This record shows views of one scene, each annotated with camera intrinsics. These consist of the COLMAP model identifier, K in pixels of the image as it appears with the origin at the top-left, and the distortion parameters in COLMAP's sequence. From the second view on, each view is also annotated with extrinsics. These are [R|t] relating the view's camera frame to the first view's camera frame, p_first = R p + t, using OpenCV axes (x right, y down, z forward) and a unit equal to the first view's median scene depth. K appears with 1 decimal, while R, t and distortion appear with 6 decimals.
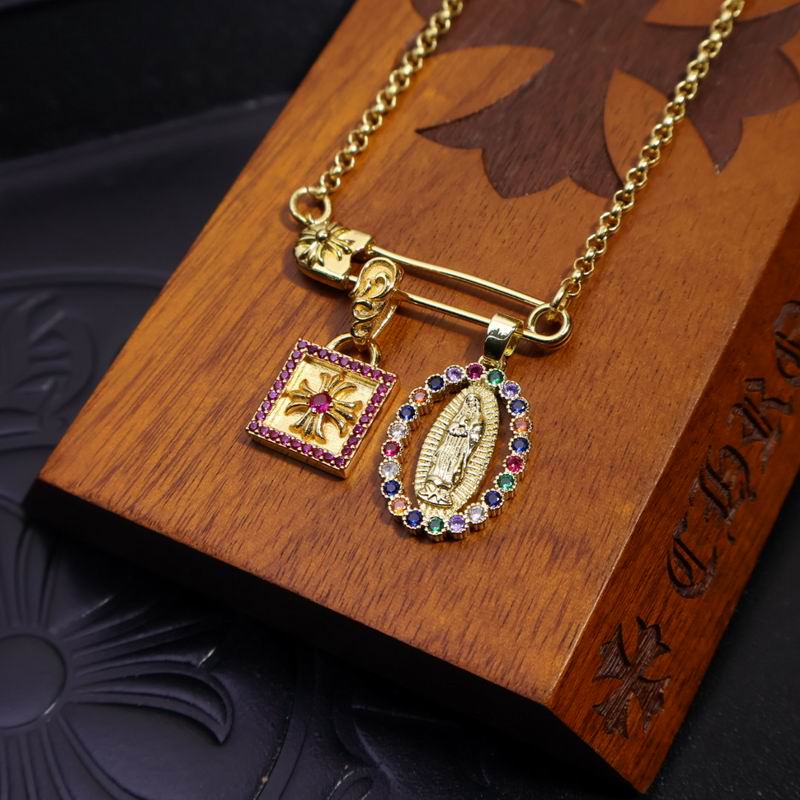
lens RADIAL K [[1684.0, 0, 400.0], [0, 1684.0, 400.0], [0, 0, 1]] dist [0.033209, -0.131484]
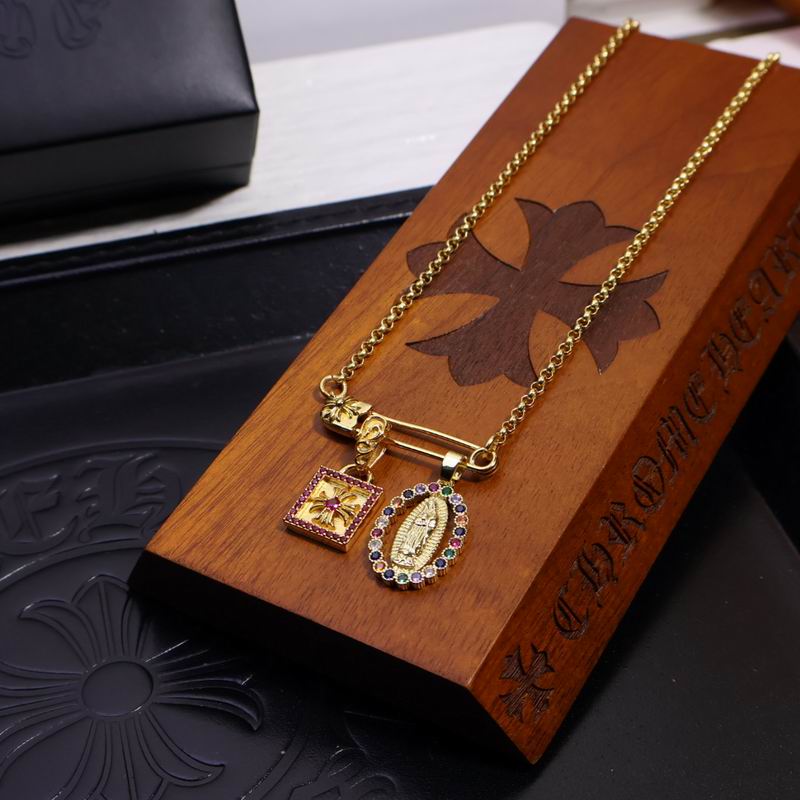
lens RADIAL K [[1684.0, 0, 400.0], [0, 1684.0, 400.0], [0, 0, 1]] dist [0.033209, -0.131484]
pose [[0.998940, 0.038659, -0.024988, 0.047982], [-0.042898, 0.978696, -0.200783, 0.211010], [0.016694, 0.201642, 0.979317, -0.514170]]
